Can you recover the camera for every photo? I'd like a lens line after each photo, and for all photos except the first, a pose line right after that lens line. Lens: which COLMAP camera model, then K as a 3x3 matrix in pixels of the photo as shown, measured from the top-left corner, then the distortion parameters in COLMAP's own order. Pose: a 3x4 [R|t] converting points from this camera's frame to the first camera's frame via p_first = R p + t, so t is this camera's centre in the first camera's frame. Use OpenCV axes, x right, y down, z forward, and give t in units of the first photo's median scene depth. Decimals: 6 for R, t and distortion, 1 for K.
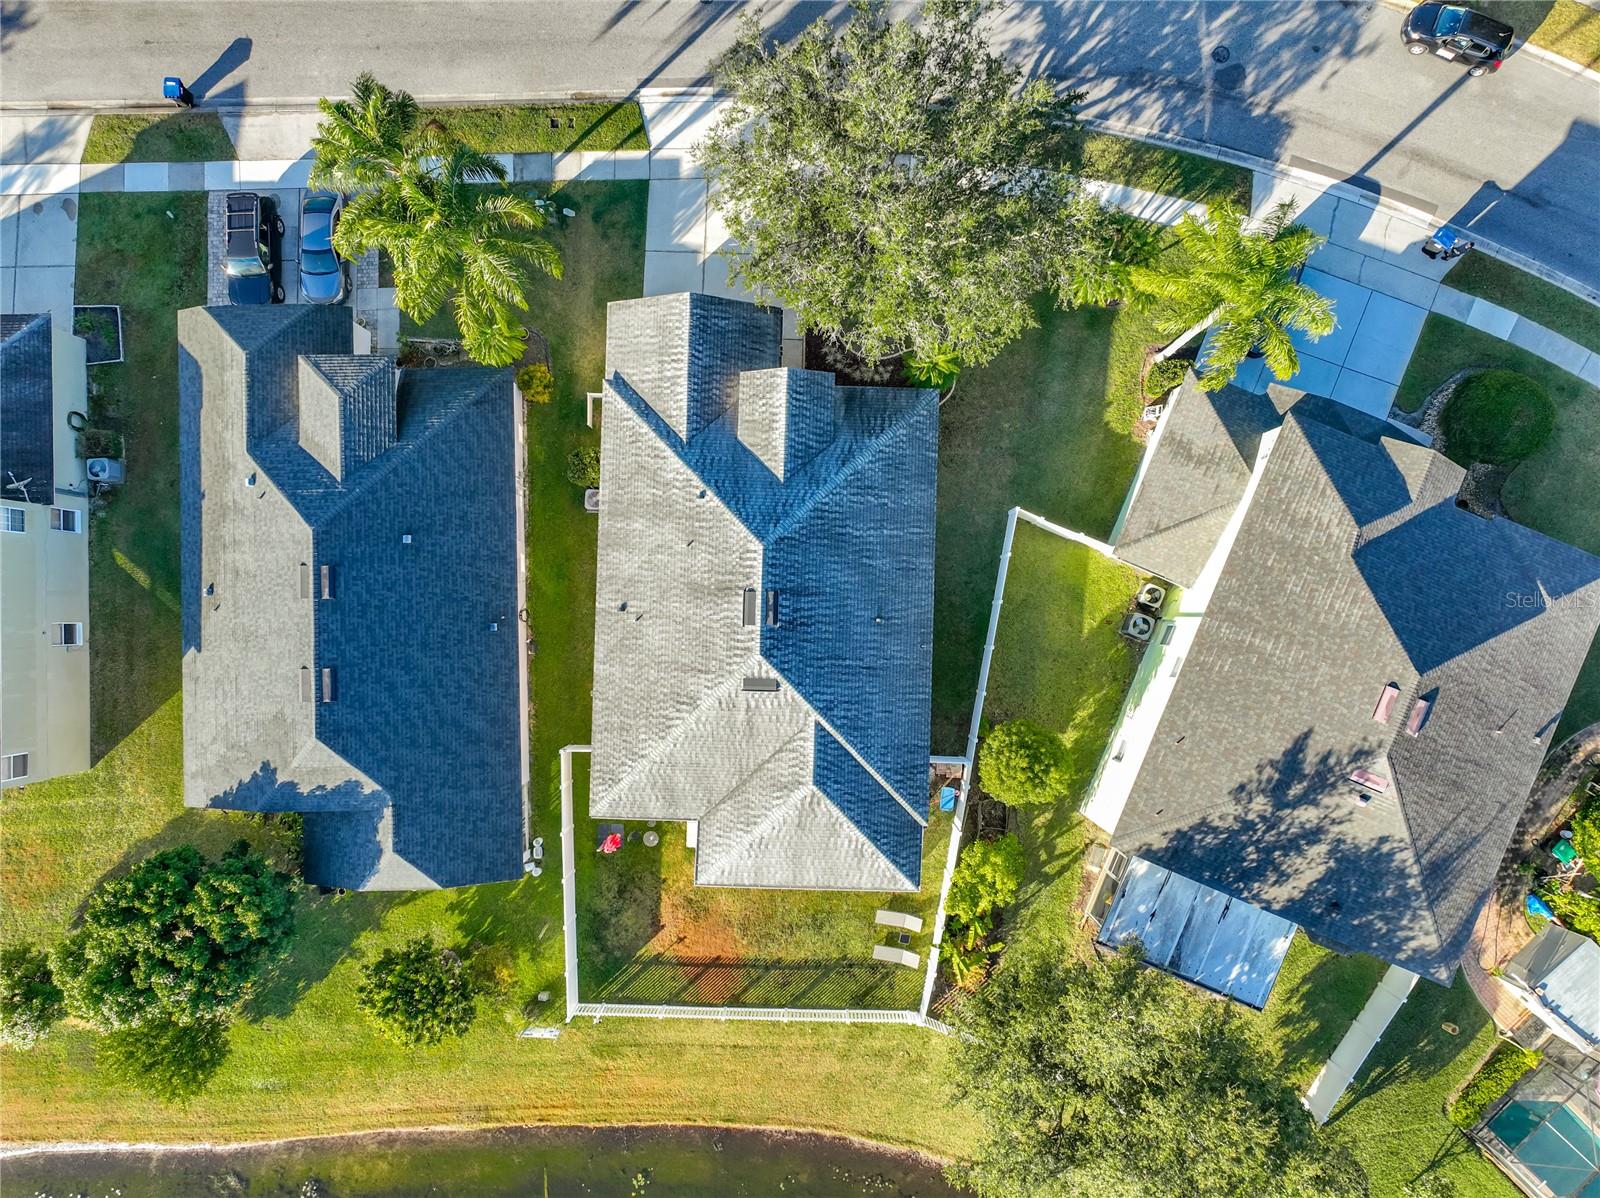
lens RADIAL K [[1115.4, 0, 806.8], [0, 1115.4, 599.1], [0, 0, 1]] dist [0.002607, 0.007365]
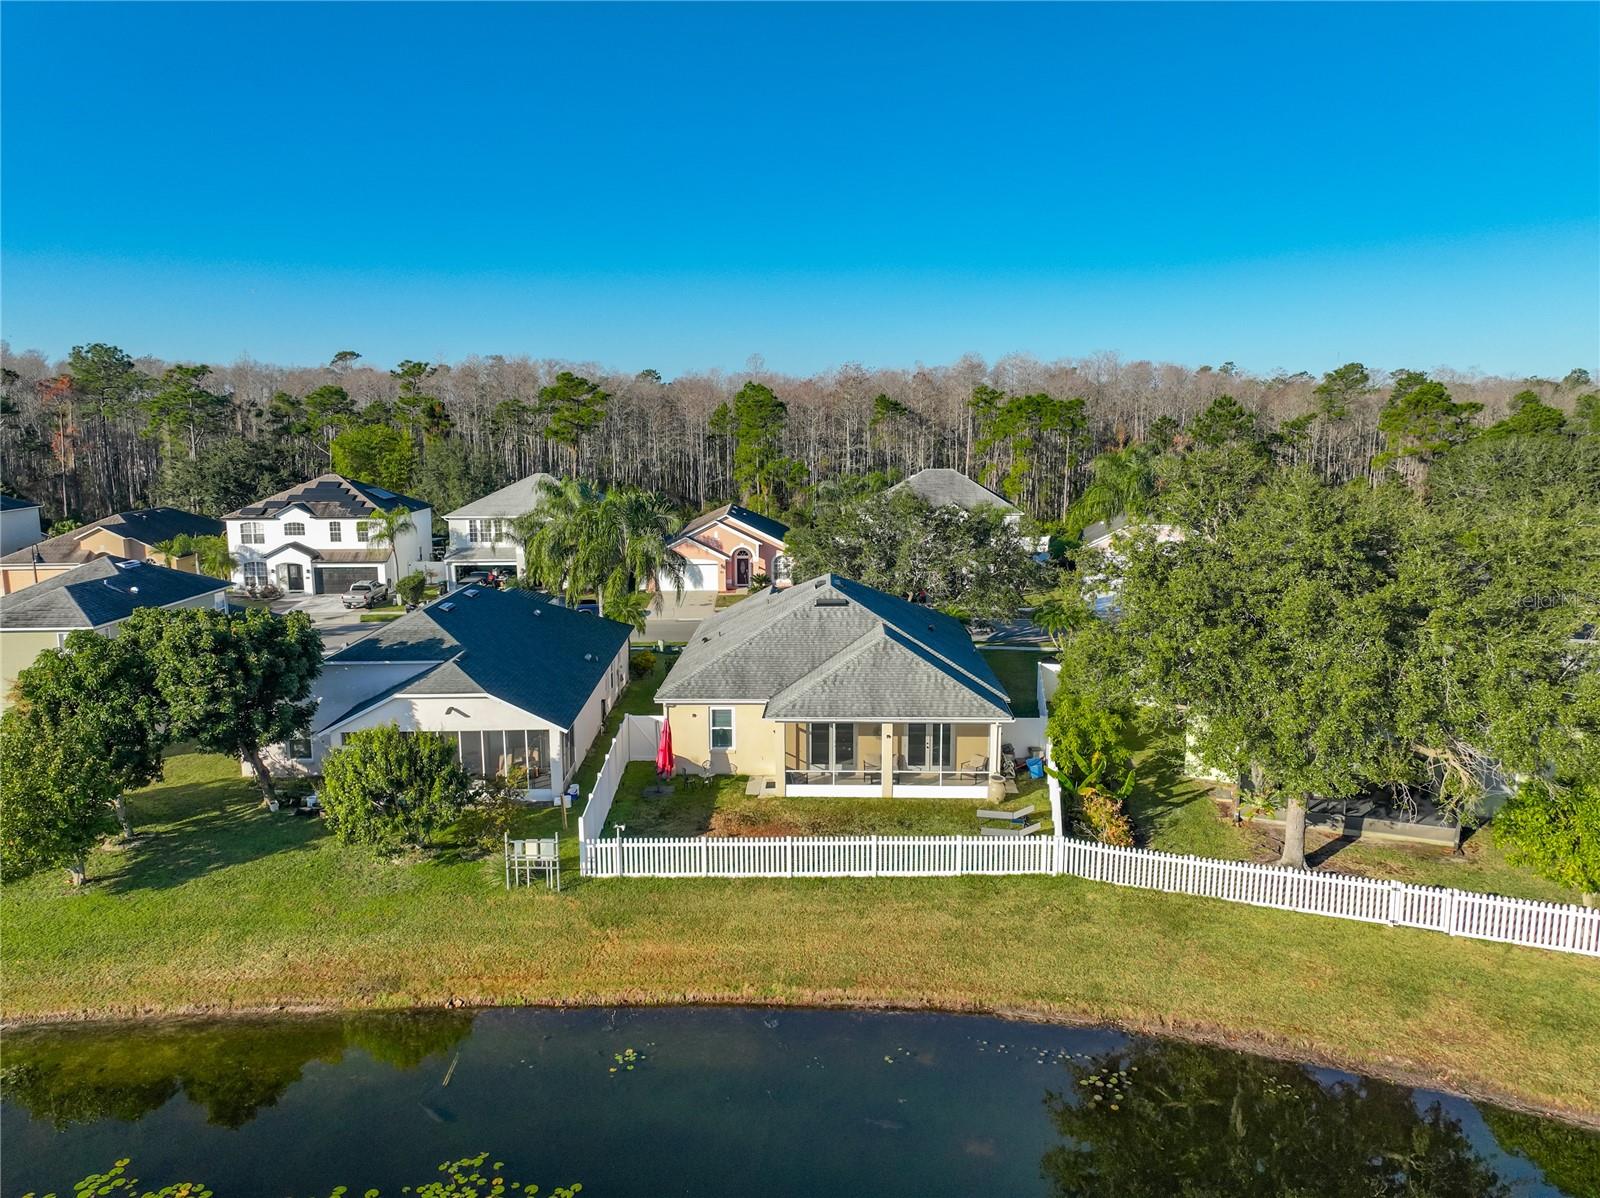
lens RADIAL K [[1115.4, 0, 806.8], [0, 1115.4, 599.1], [0, 0, 1]] dist [0.002607, 0.007365]
pose [[0.999955, -0.003550, 0.008810, -0.071219], [0.009305, 0.179744, -0.983669, 1.103453], [0.001909, 0.983707, 0.179769, 0.736498]]
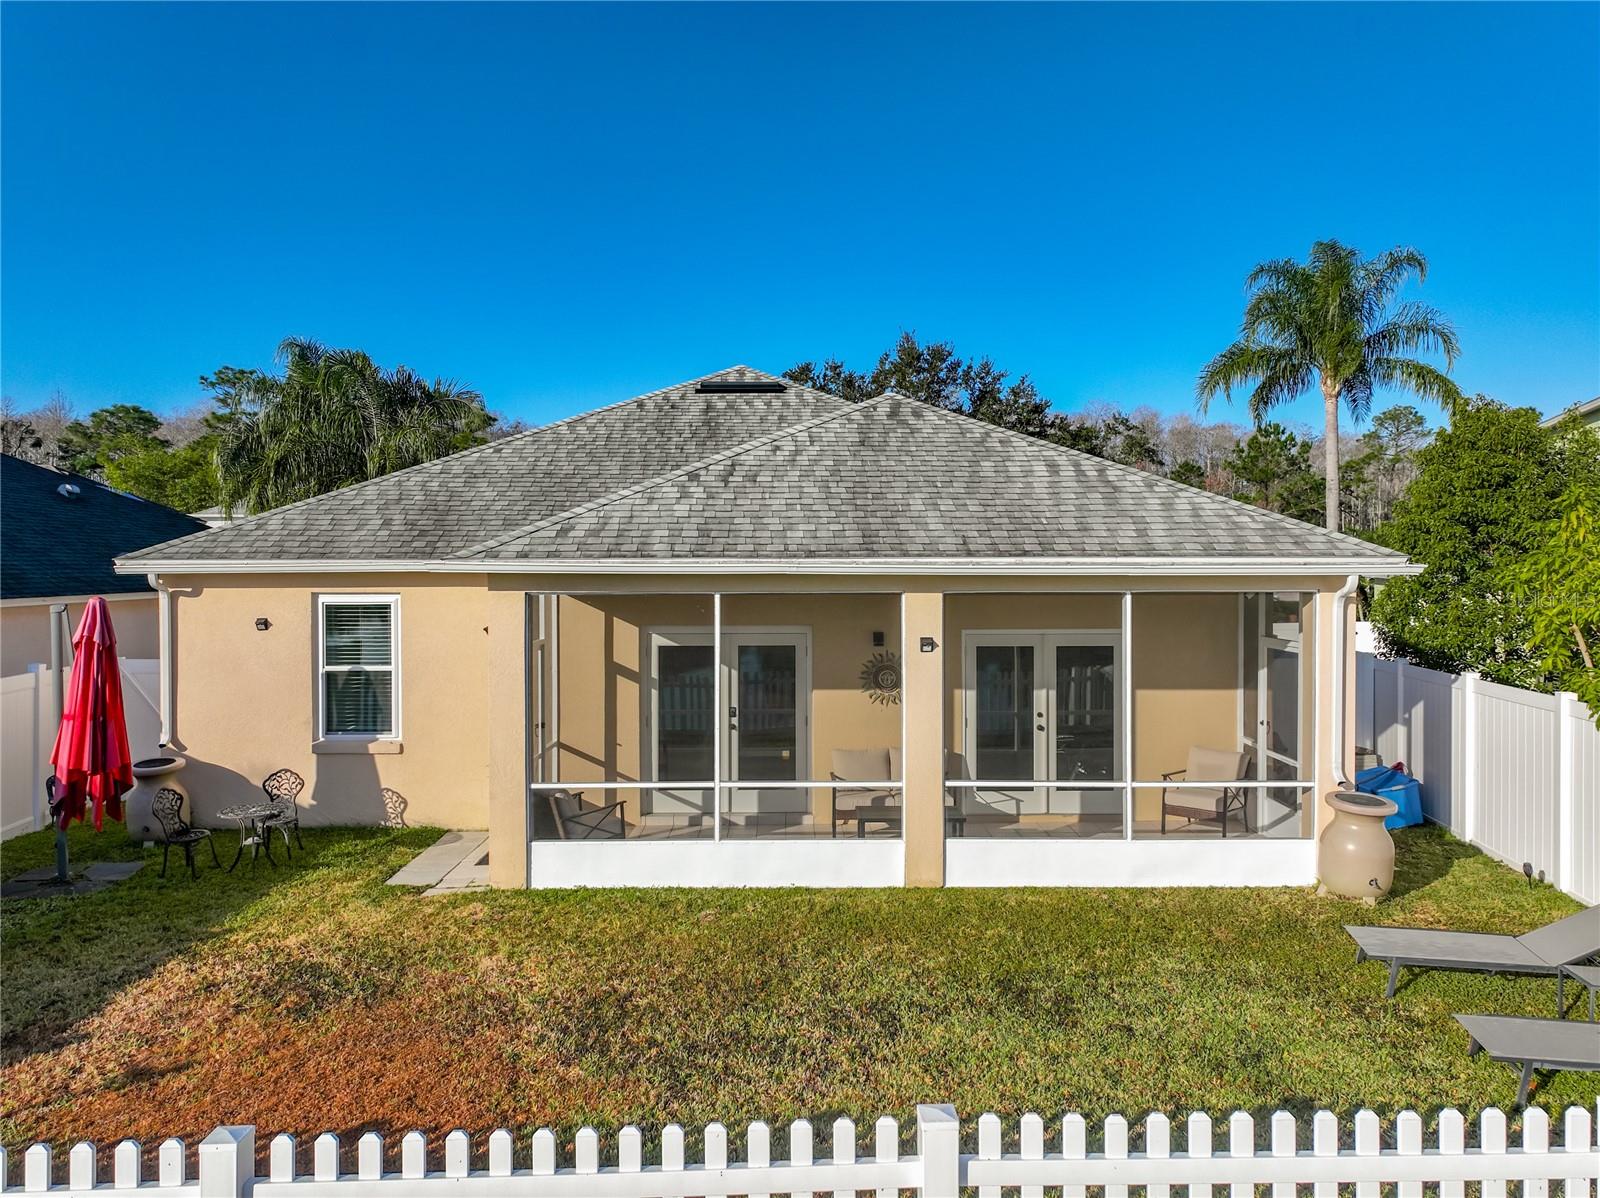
lens RADIAL K [[1125.1, 0, 806.7], [0, 1125.1, 588.2], [0, 0, 1]] dist [0.001058, -0.001775]
pose [[0.998859, -0.004040, 0.047576, -0.034549], [0.047703, 0.041432, -0.998002, 0.477833], [0.002060, 0.999133, 0.041577, 0.983742]]
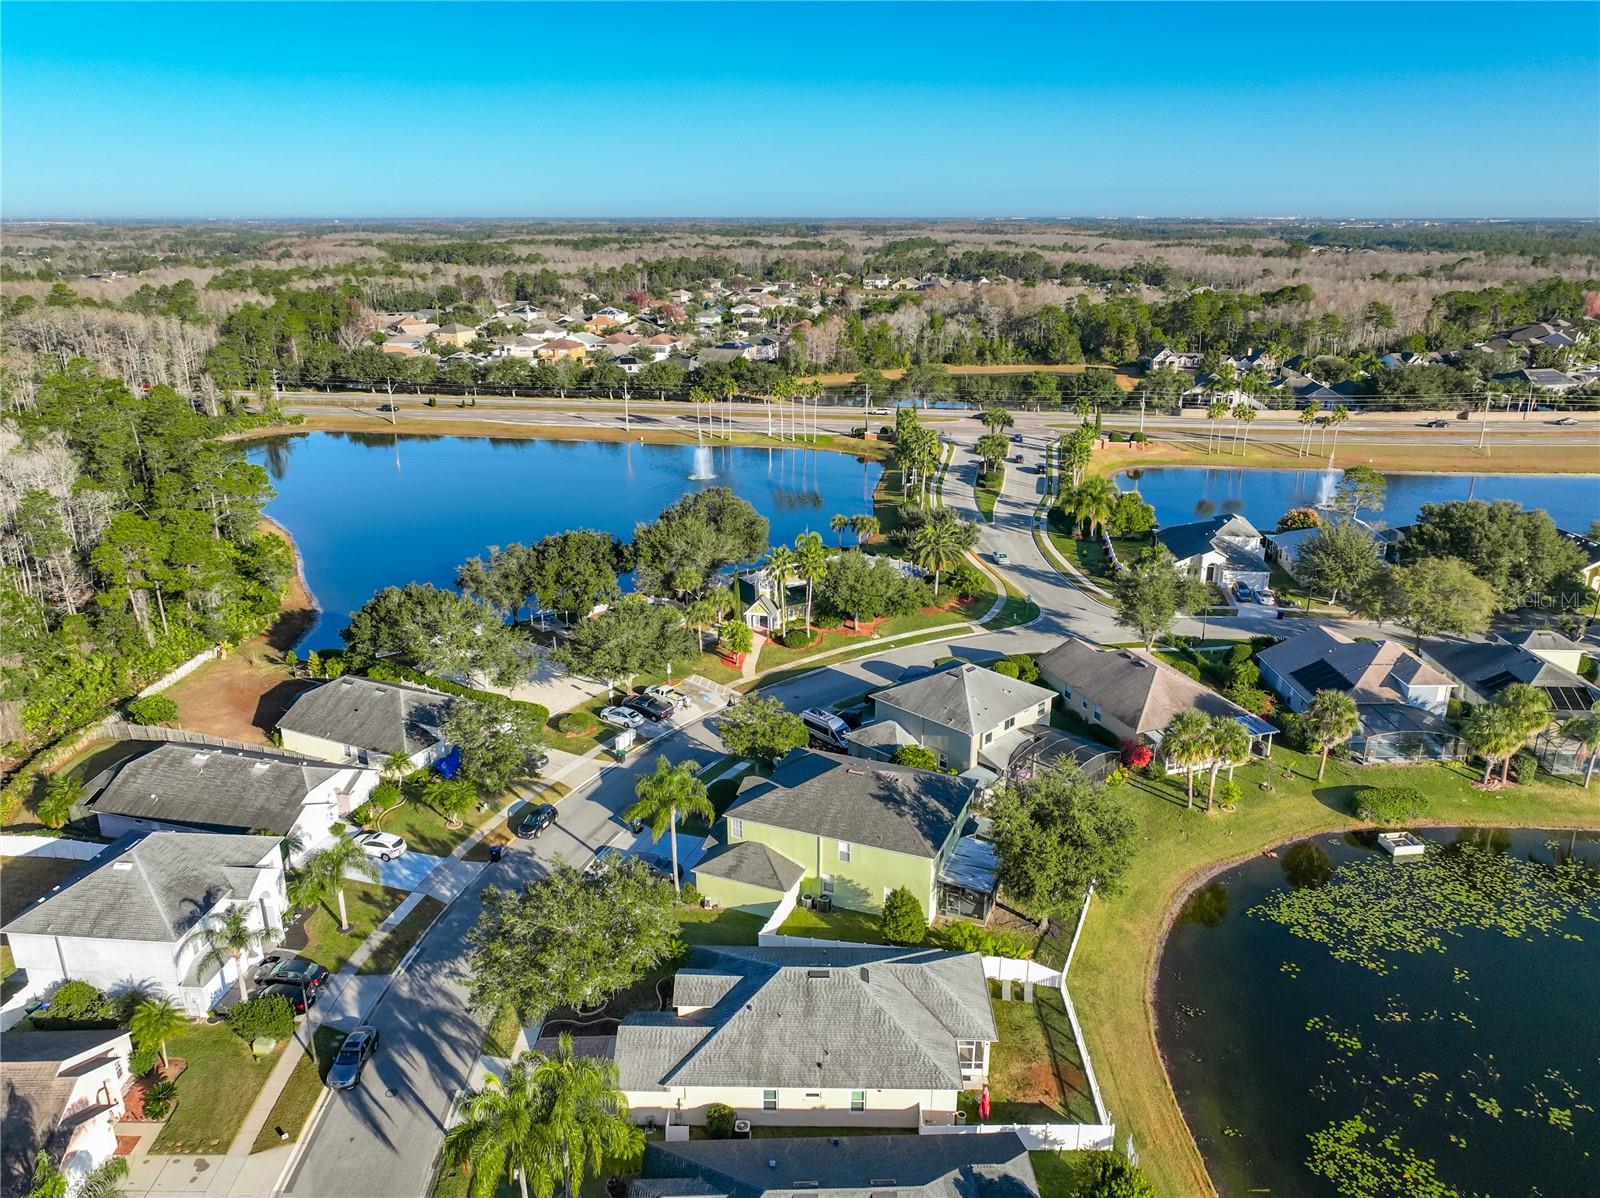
lens RADIAL K [[1115.4, 0, 806.8], [0, 1115.4, 599.1], [0, 0, 1]] dist [0.002607, 0.007365]
pose [[-0.007915, -0.331581, 0.943394, -1.344050], [0.999846, 0.012140, 0.012656, -0.035727], [-0.015649, 0.943349, 0.331433, -0.089922]]
